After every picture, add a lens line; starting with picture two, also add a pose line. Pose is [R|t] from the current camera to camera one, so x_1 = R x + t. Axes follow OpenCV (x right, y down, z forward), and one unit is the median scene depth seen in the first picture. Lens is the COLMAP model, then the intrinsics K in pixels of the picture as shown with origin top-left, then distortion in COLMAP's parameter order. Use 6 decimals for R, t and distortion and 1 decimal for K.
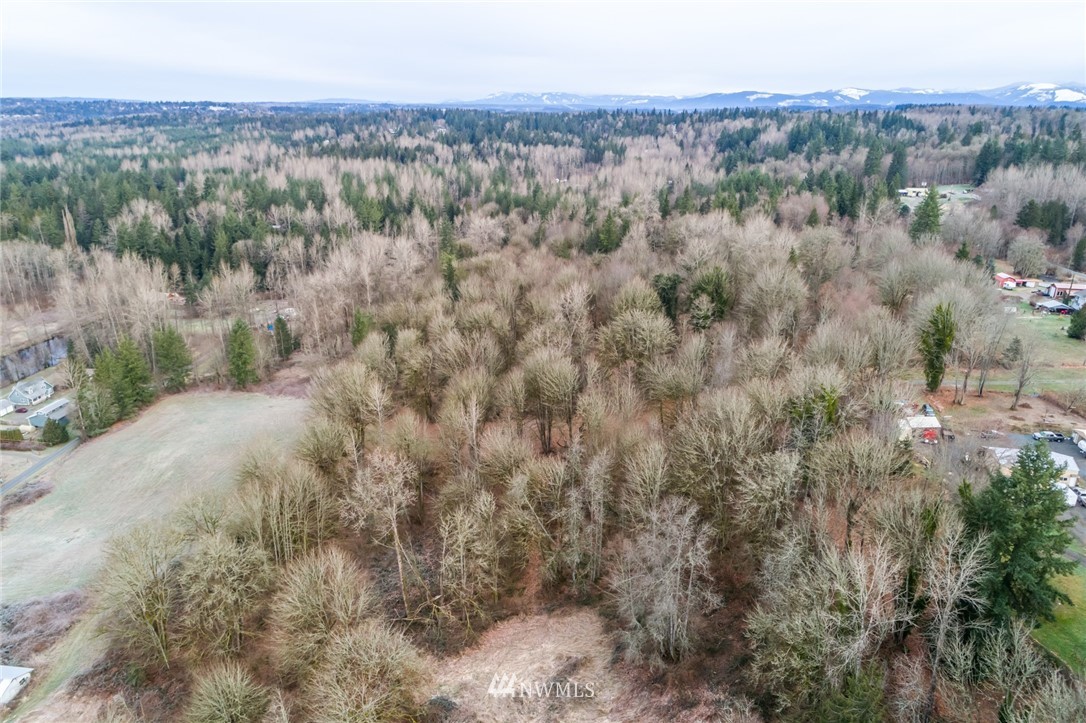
lens RADIAL K [[727.5, 0, 543.5], [0, 727.5, 362.0], [0, 0, 1]] dist [-0.006273, 0.007762]
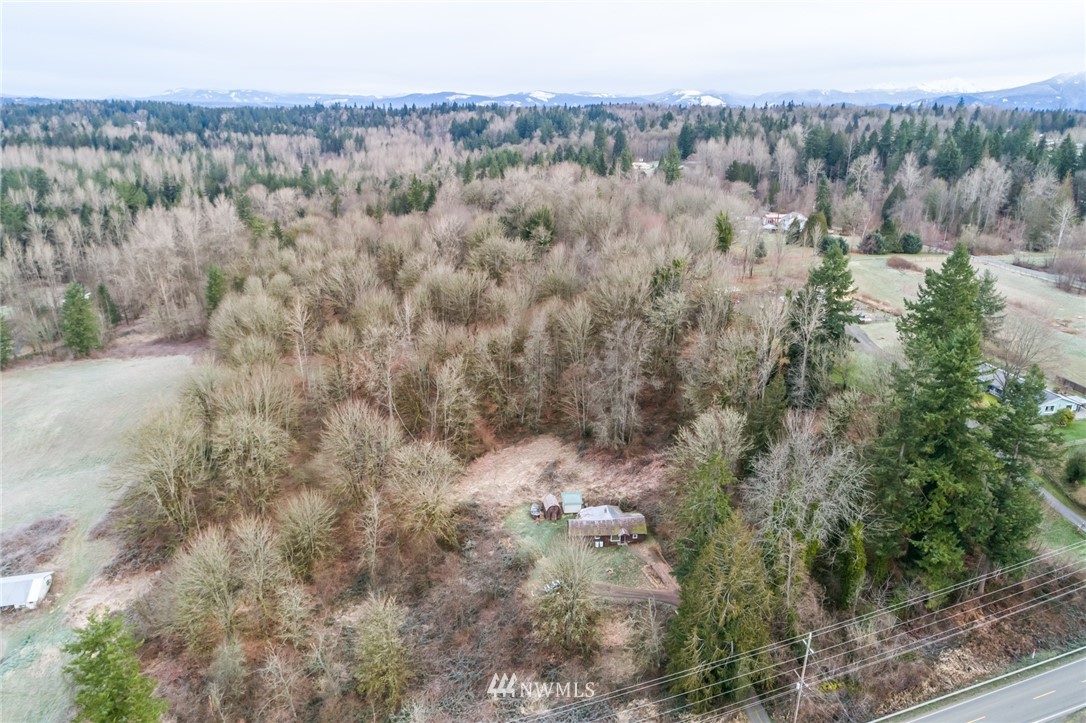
lens RADIAL K [[727.5, 0, 541.2], [0, 727.5, 365.6], [0, 0, 1]] dist [-0.006273, 0.007762]
pose [[0.927853, -0.113593, 0.355225, -0.087072], [0.112237, 0.993379, 0.024497, 0.040810], [-0.355656, 0.017140, 0.934460, -0.048284]]
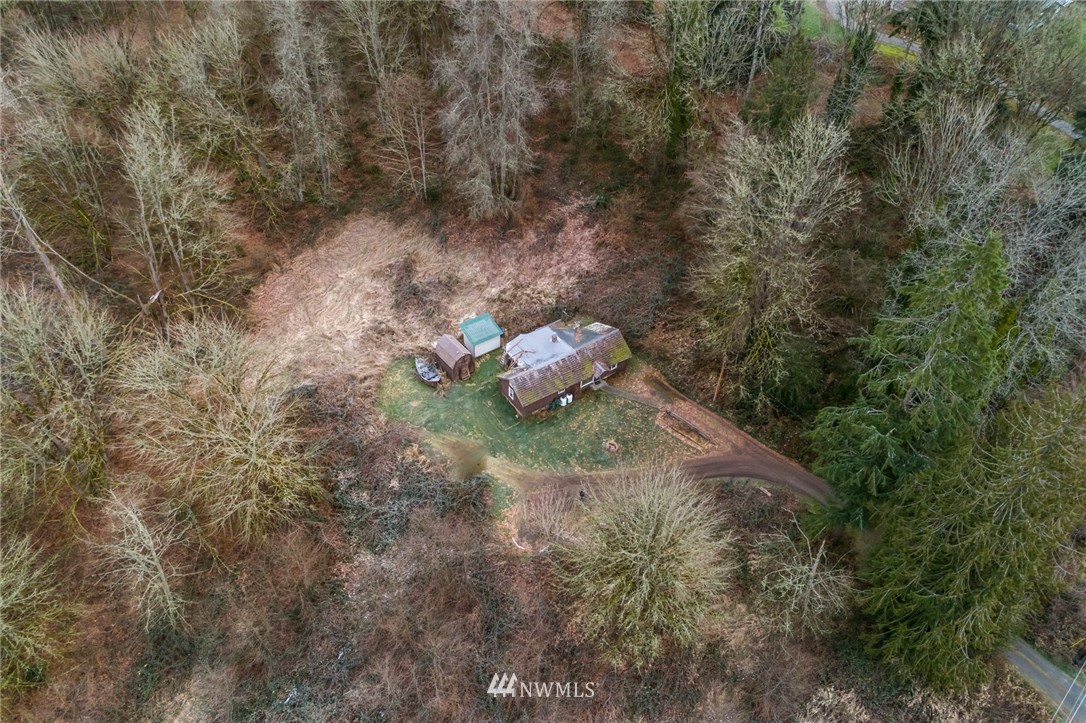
lens RADIAL K [[727.5, 0, 545.6], [0, 727.5, 370.1], [0, 0, 1]] dist [-0.006273, 0.007762]
pose [[0.645936, -0.522373, 0.556681, -0.068722], [0.243635, 0.832149, 0.498166, 0.033014], [-0.723470, -0.186157, 0.664783, 0.074443]]
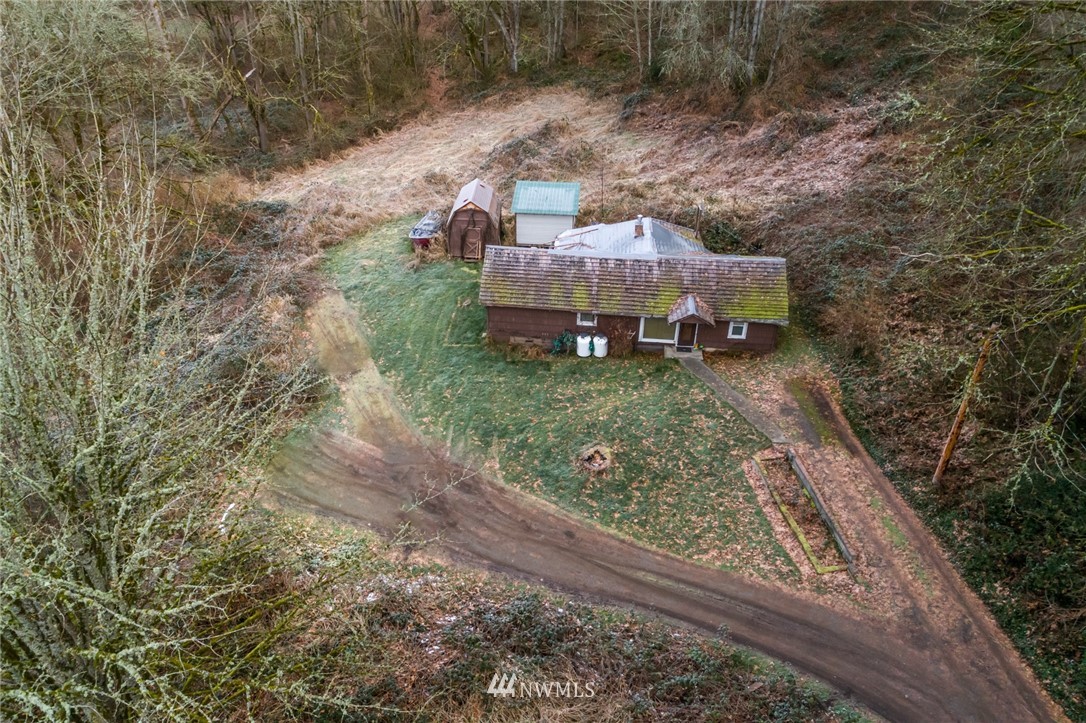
lens RADIAL K [[727.5, 0, 544.6], [0, 727.5, 362.8], [0, 0, 1]] dist [-0.006273, 0.007762]
pose [[0.984377, -0.095776, 0.147745, -0.008877], [0.058530, 0.969391, 0.238443, 0.090594], [-0.166060, -0.226070, 0.959852, 0.101463]]
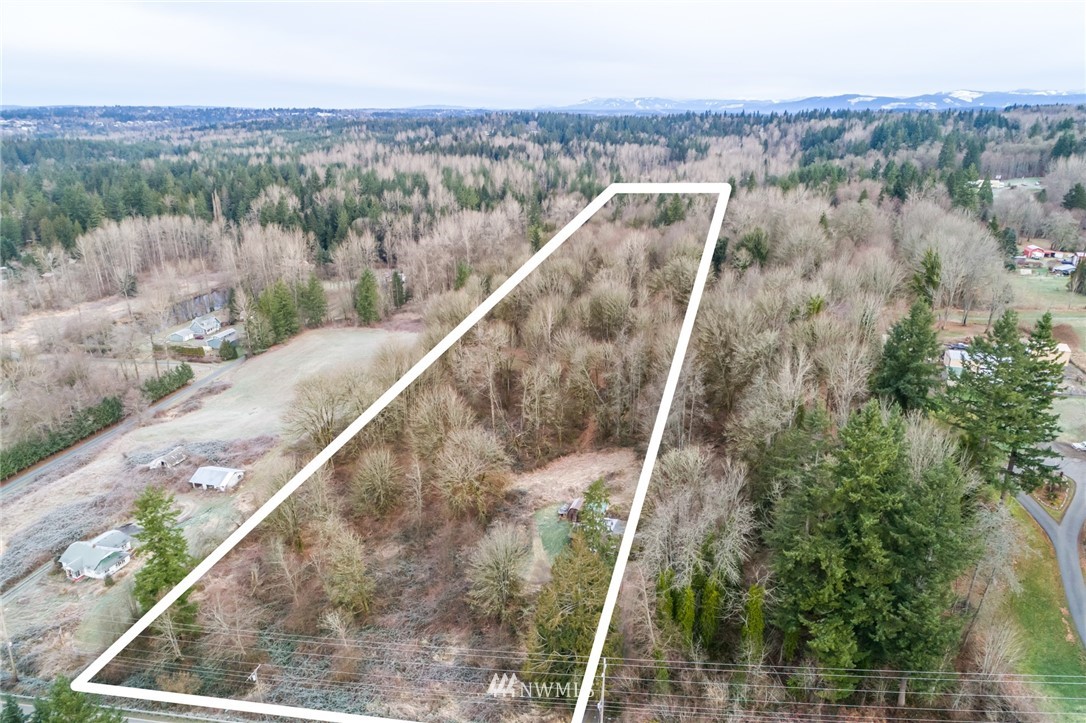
lens RADIAL K [[727.5, 0, 541.9], [0, 727.5, 362.6], [0, 0, 1]] dist [-0.006273, 0.007762]
pose [[0.992602, 0.034310, -0.116467, 0.012913], [-0.035008, 0.999379, -0.003954, 0.041756], [0.116259, 0.008002, 0.993187, -0.087485]]
